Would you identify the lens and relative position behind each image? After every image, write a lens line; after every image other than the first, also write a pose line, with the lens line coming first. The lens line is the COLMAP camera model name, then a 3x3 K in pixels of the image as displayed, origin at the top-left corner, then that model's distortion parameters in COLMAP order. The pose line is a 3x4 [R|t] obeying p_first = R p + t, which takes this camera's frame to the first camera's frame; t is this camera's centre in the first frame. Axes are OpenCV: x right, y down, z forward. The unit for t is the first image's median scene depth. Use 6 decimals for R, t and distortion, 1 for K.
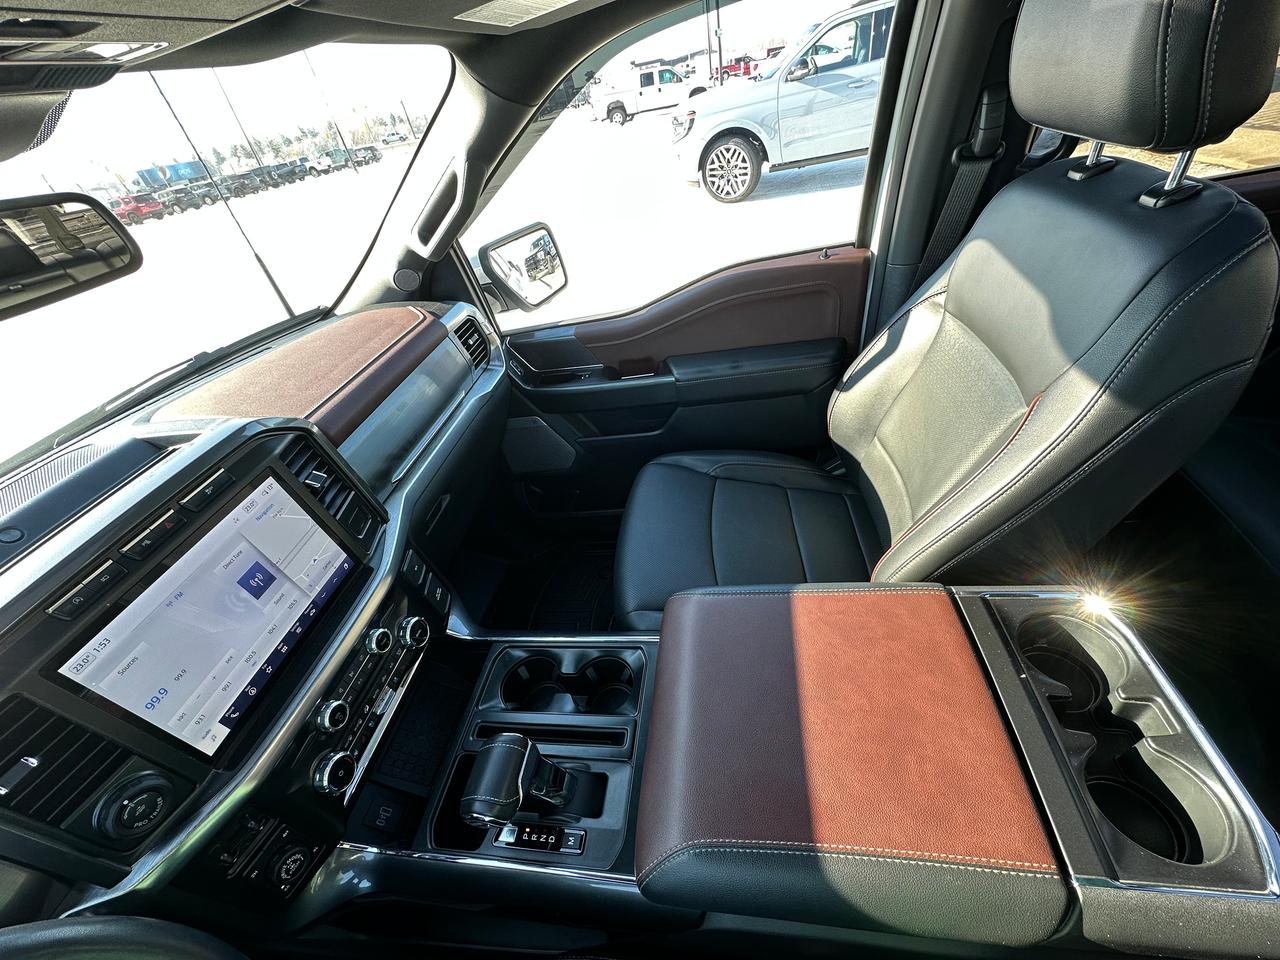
lens RADIAL K [[507.2, 0, 639.0], [0, 507.2, 475.8], [0, 0, 1]] dist [-0.002116, -0.000353]
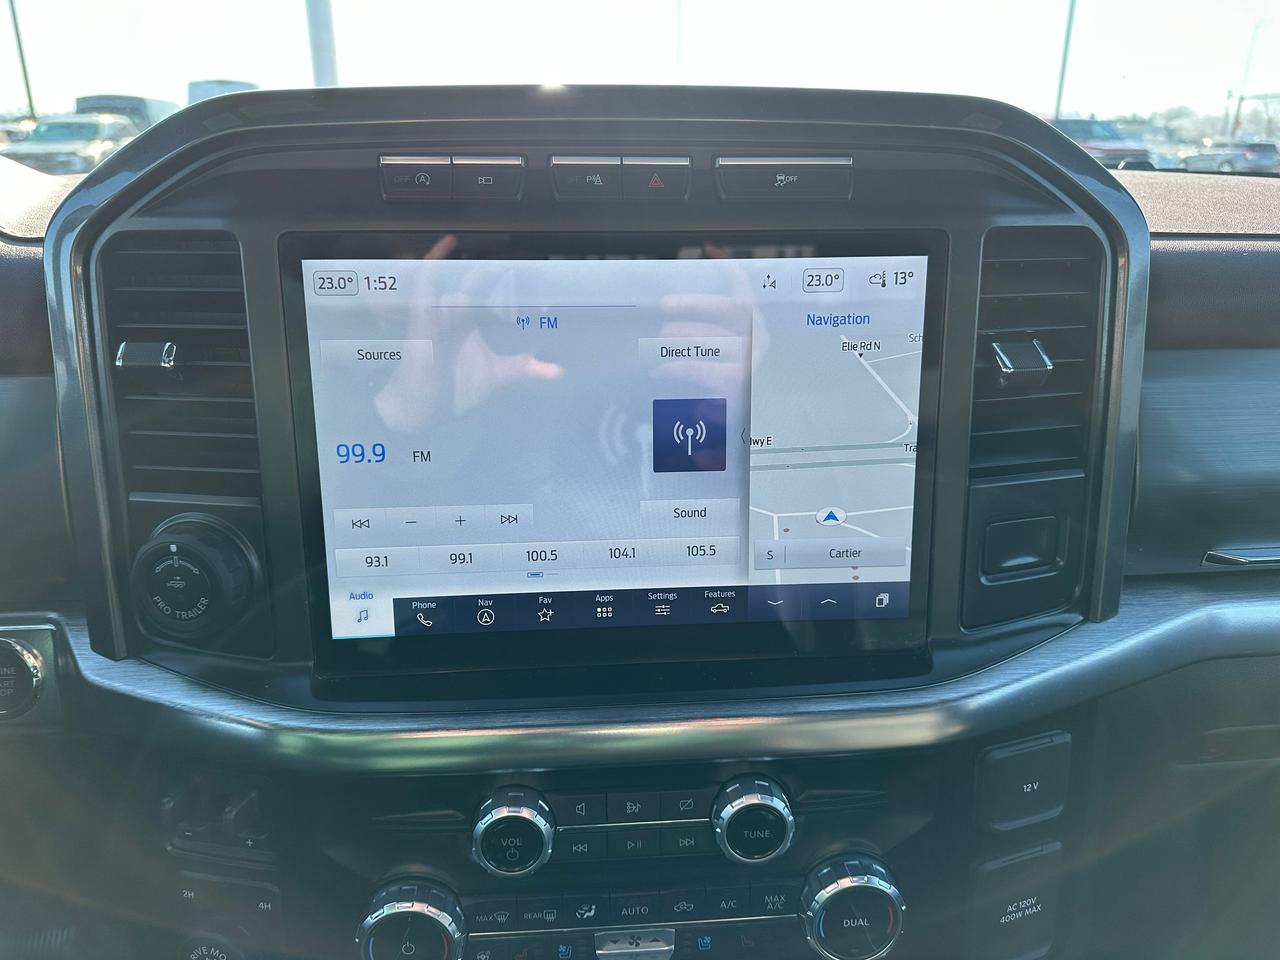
lens RADIAL K [[909.1, 0, 644.0], [0, 909.1, 468.2], [0, 0, 1]] dist [0.030186, -0.033892]
pose [[0.225529, 0.493712, -0.839872, -0.181555], [-0.637530, 0.726661, 0.255968, 0.072985], [0.736677, 0.477715, 0.478639, 0.660816]]
